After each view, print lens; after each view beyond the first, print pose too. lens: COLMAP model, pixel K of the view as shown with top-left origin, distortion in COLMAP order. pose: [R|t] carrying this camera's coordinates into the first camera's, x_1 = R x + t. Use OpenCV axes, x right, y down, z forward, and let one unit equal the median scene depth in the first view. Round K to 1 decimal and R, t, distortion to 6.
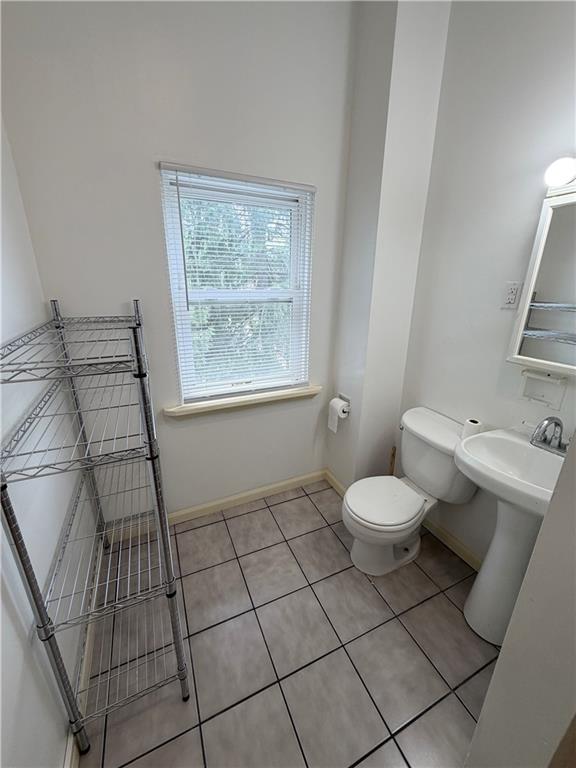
lens RADIAL K [[305.9, 0, 288.0], [0, 305.9, 384.0], [0, 0, 1]] dist [-0.000629, -0.000060]
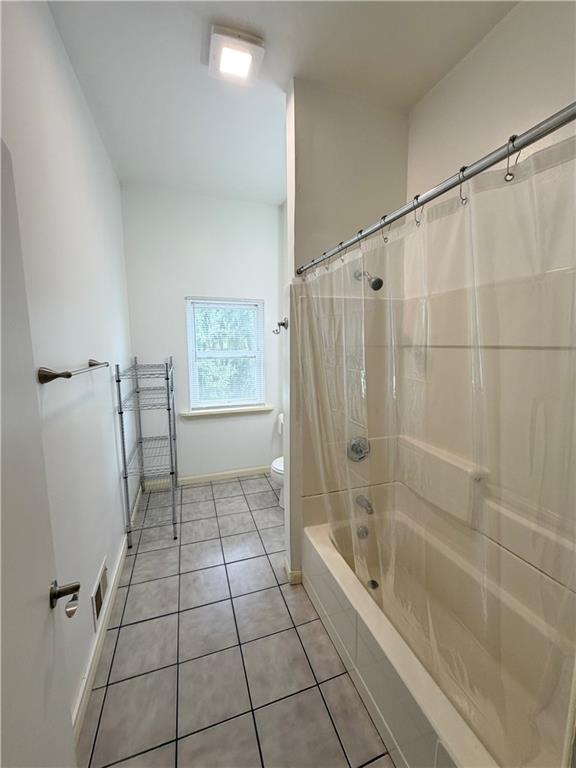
lens RADIAL K [[305.9, 0, 288.0], [0, 305.9, 384.0], [0, 0, 1]] dist [-0.000629, -0.000060]
pose [[0.994645, -0.001893, -0.103331, 0.444708], [-0.017601, 0.982123, -0.187416, 0.247202], [0.101838, 0.188231, 0.976831, -0.799854]]
